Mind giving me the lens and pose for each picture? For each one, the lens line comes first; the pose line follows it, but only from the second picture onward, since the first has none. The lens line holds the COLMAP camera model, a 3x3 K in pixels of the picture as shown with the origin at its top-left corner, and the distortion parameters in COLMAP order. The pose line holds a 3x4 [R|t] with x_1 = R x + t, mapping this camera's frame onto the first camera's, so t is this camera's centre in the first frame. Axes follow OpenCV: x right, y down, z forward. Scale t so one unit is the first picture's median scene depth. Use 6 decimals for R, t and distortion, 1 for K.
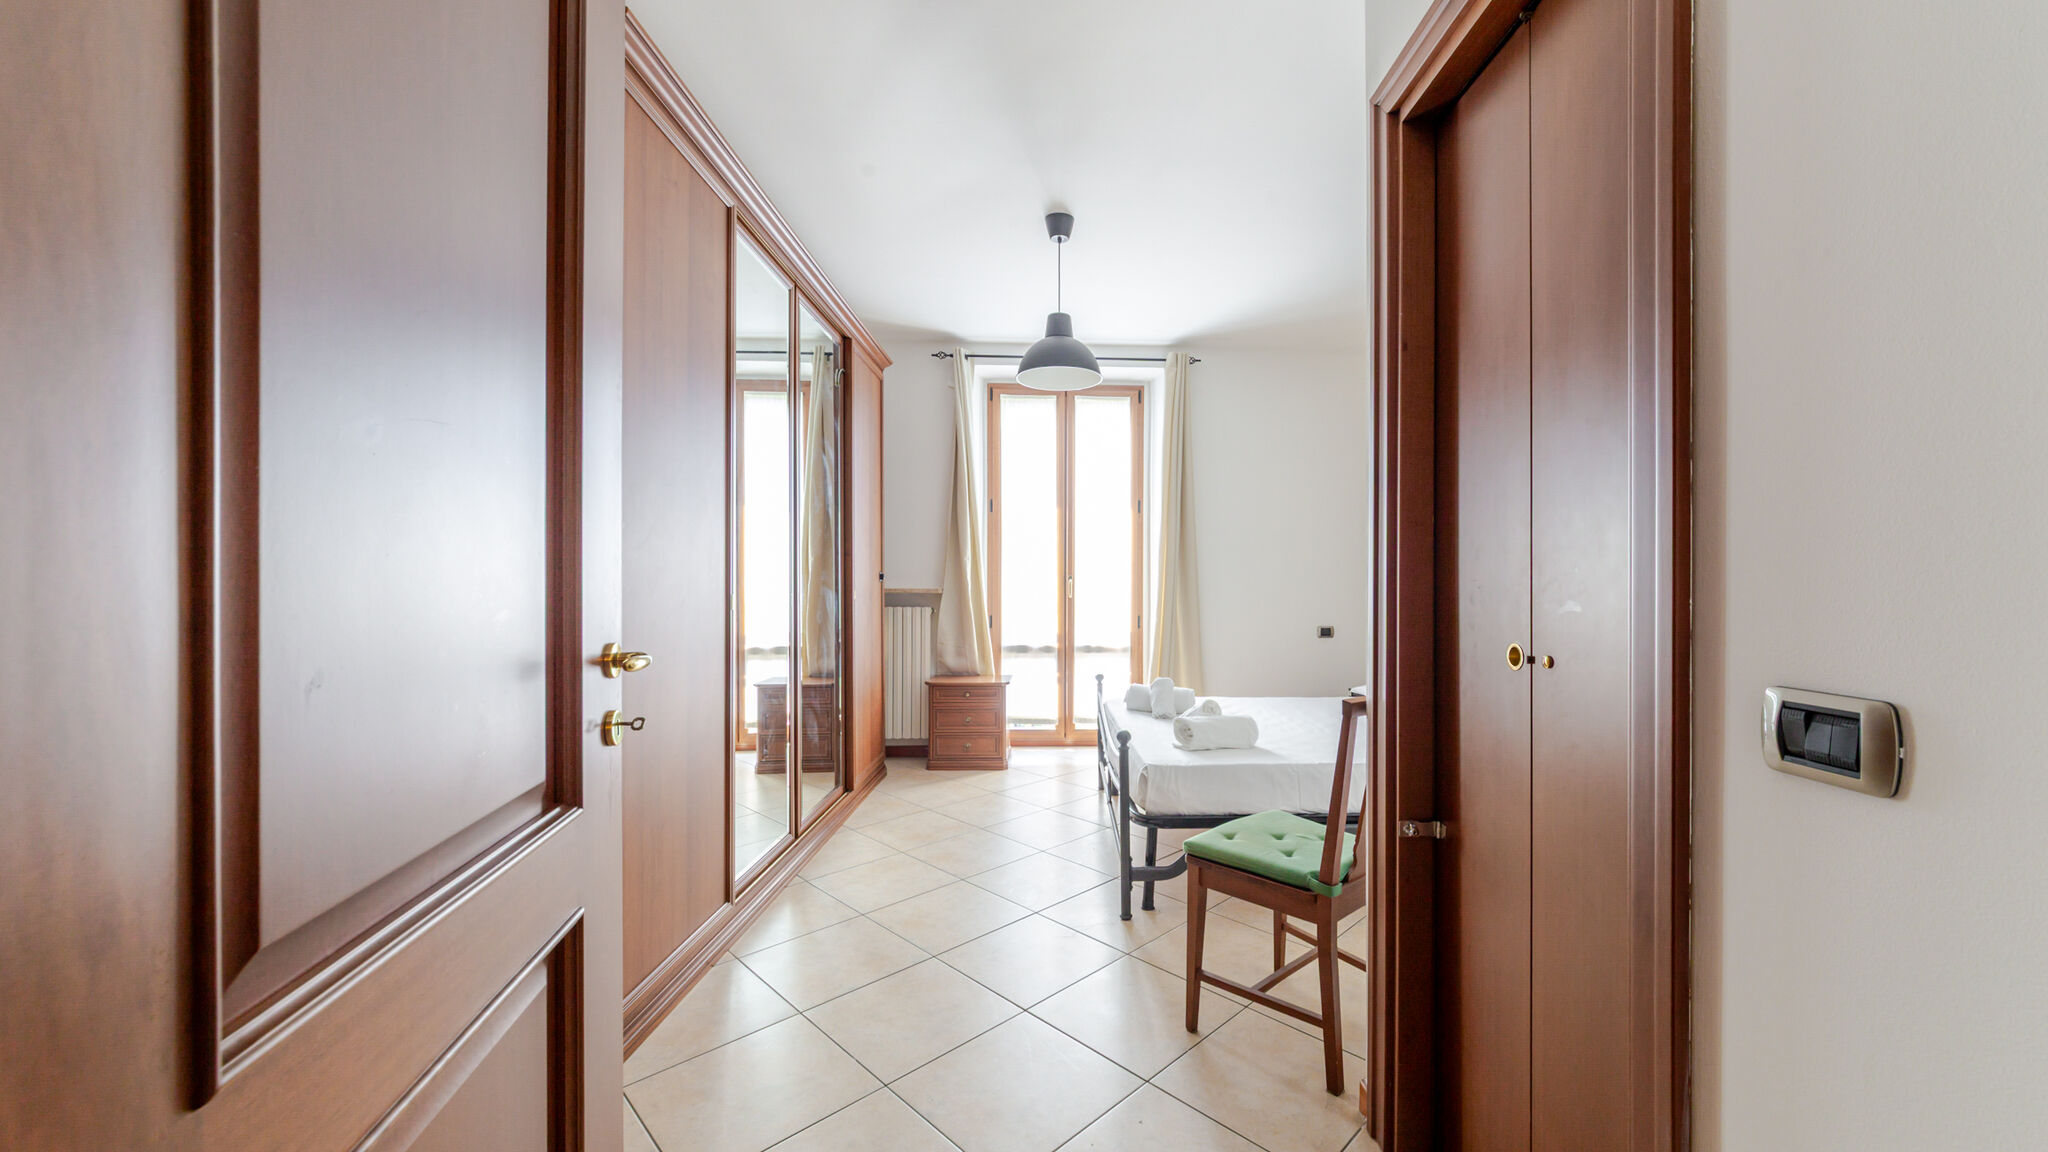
lens RADIAL K [[753.6, 0, 1102.9], [0, 753.6, 583.7], [0, 0, 1]] dist [-0.001630, -0.000113]
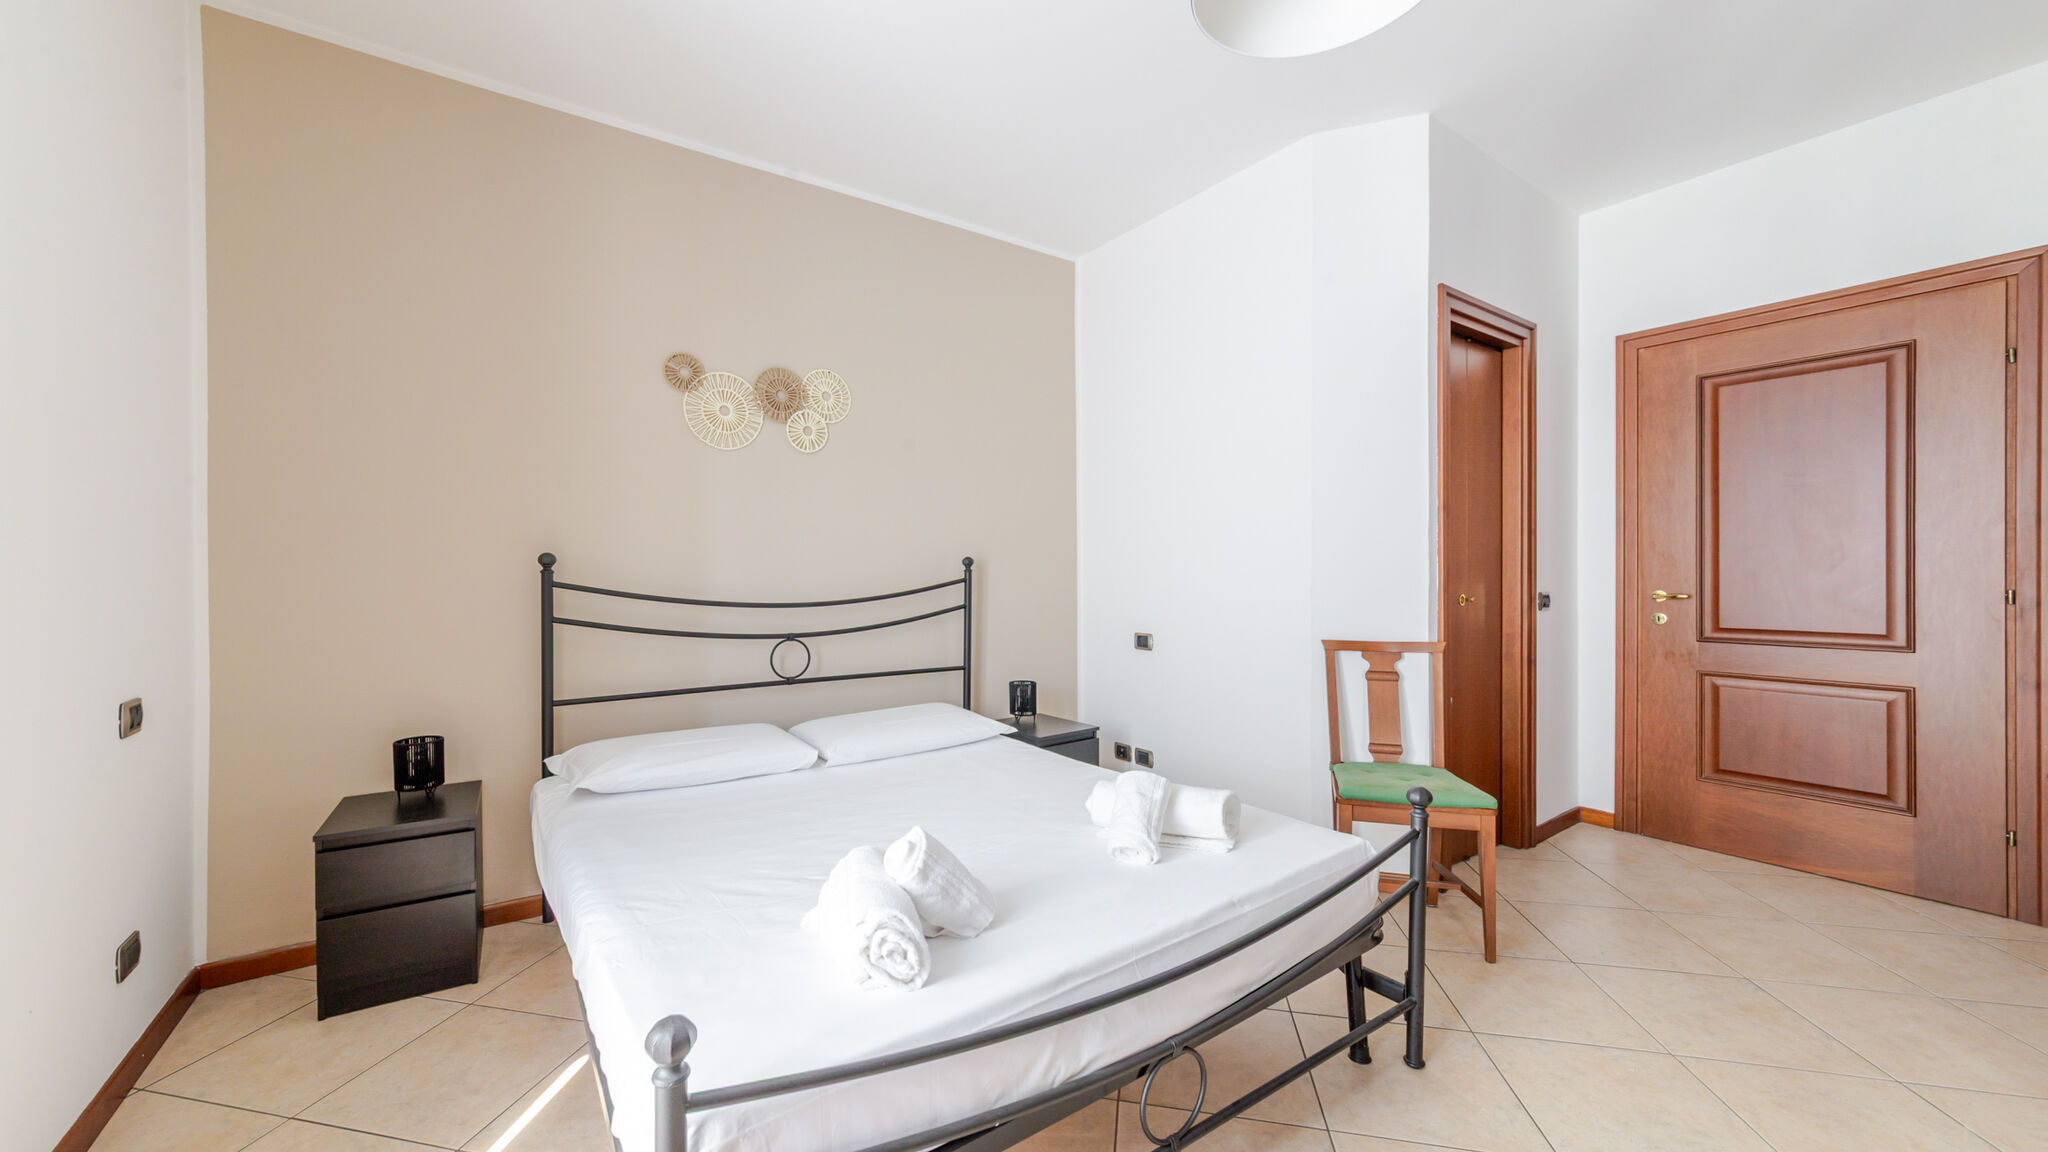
lens RADIAL K [[749.0, 0, 987.8], [0, 749.0, 575.2], [0, 0, 1]] dist [-0.000730, 0.000090]
pose [[-0.503967, -0.003568, 0.863716, -0.198207], [0.002124, 0.999983, 0.005370, 0.000641], [-0.863721, 0.004540, -0.503951, 0.933567]]
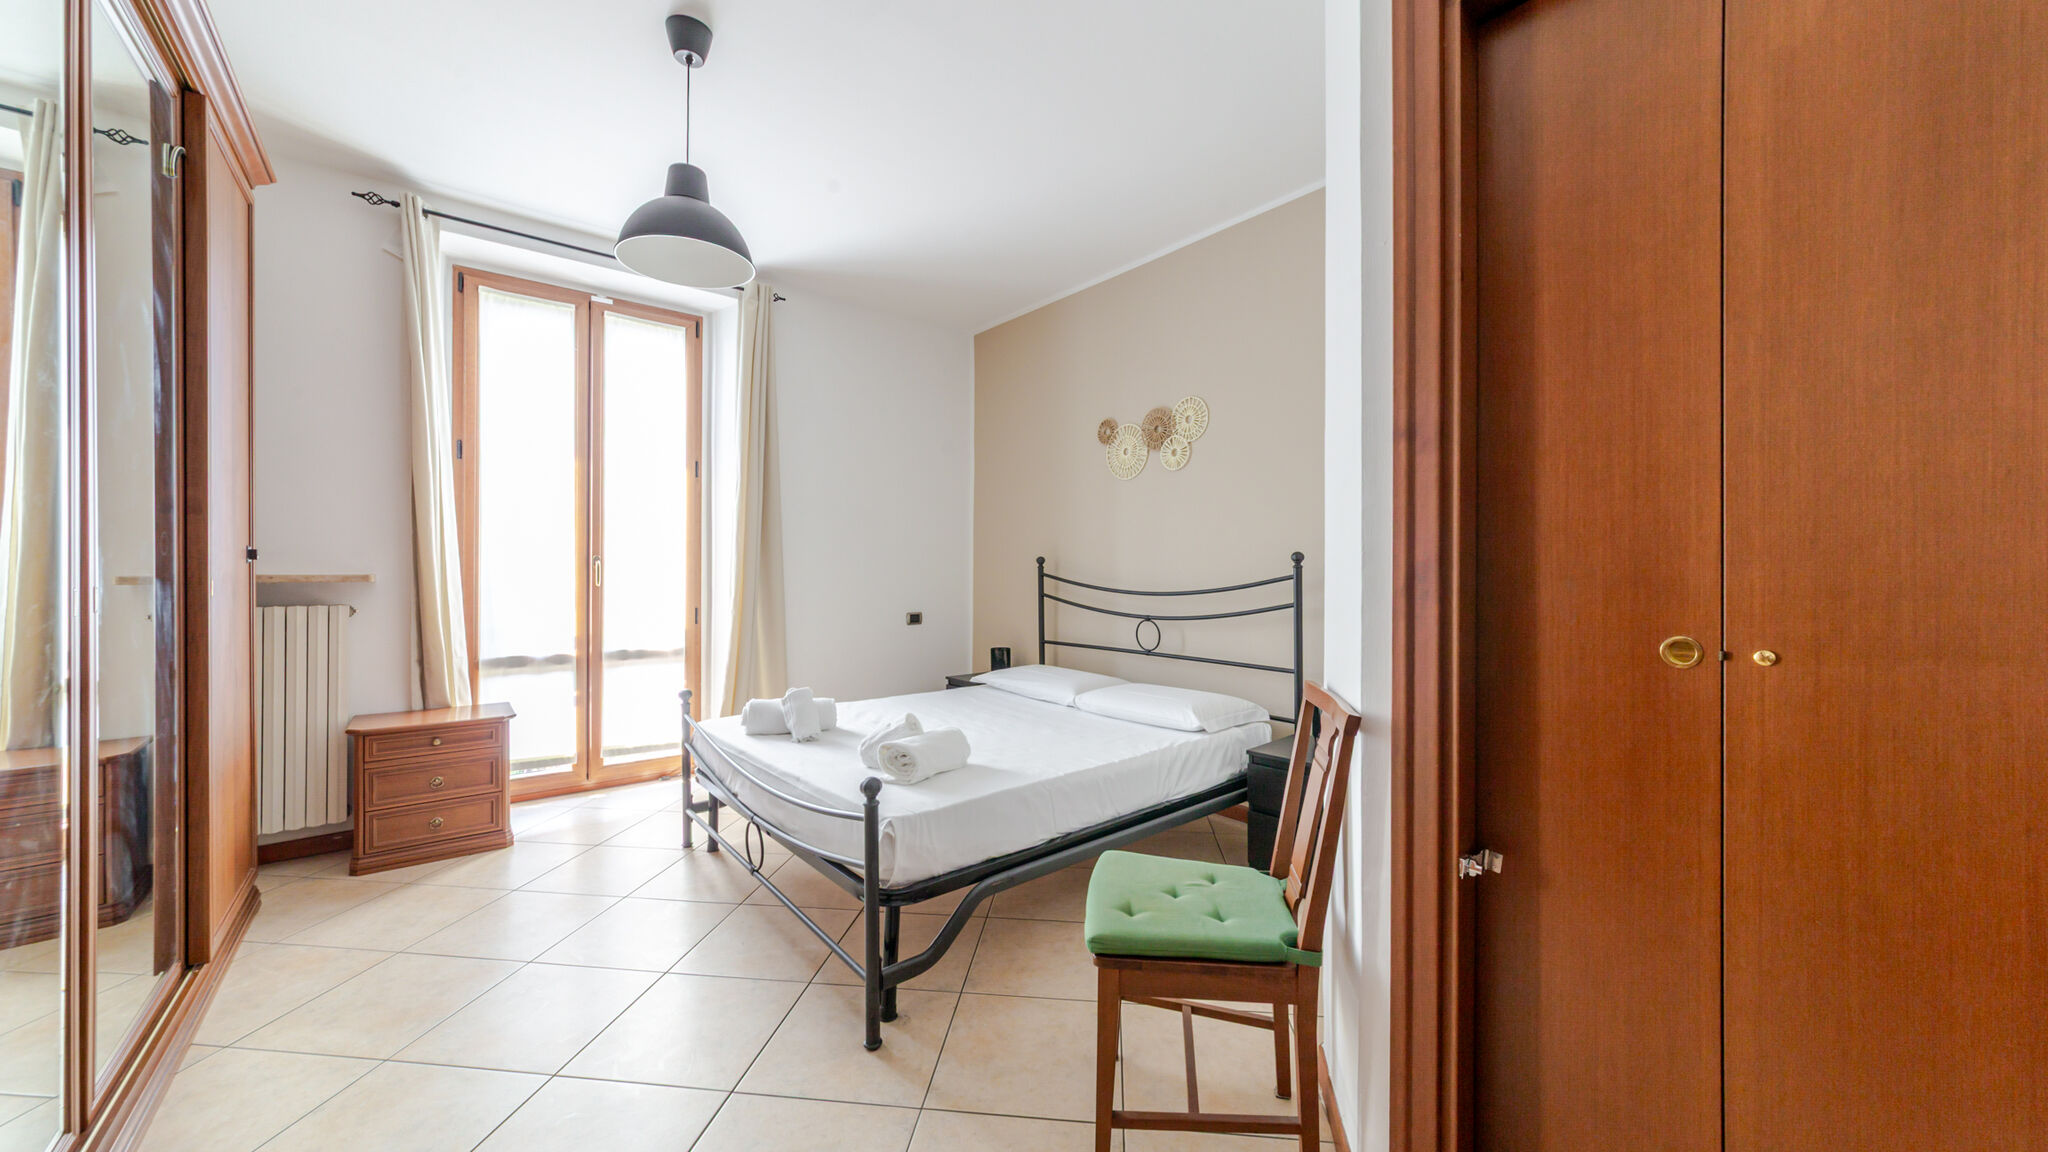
lens RADIAL K [[728.9, 0, 1027.0], [0, 728.9, 566.4], [0, 0, 1]] dist [-0.001630, -0.000114]
pose [[0.804969, 0.001070, 0.593316, -0.143371], [0.000213, 0.999998, -0.002091, 0.000996], [-0.593317, 0.001810, 0.804967, 0.210095]]
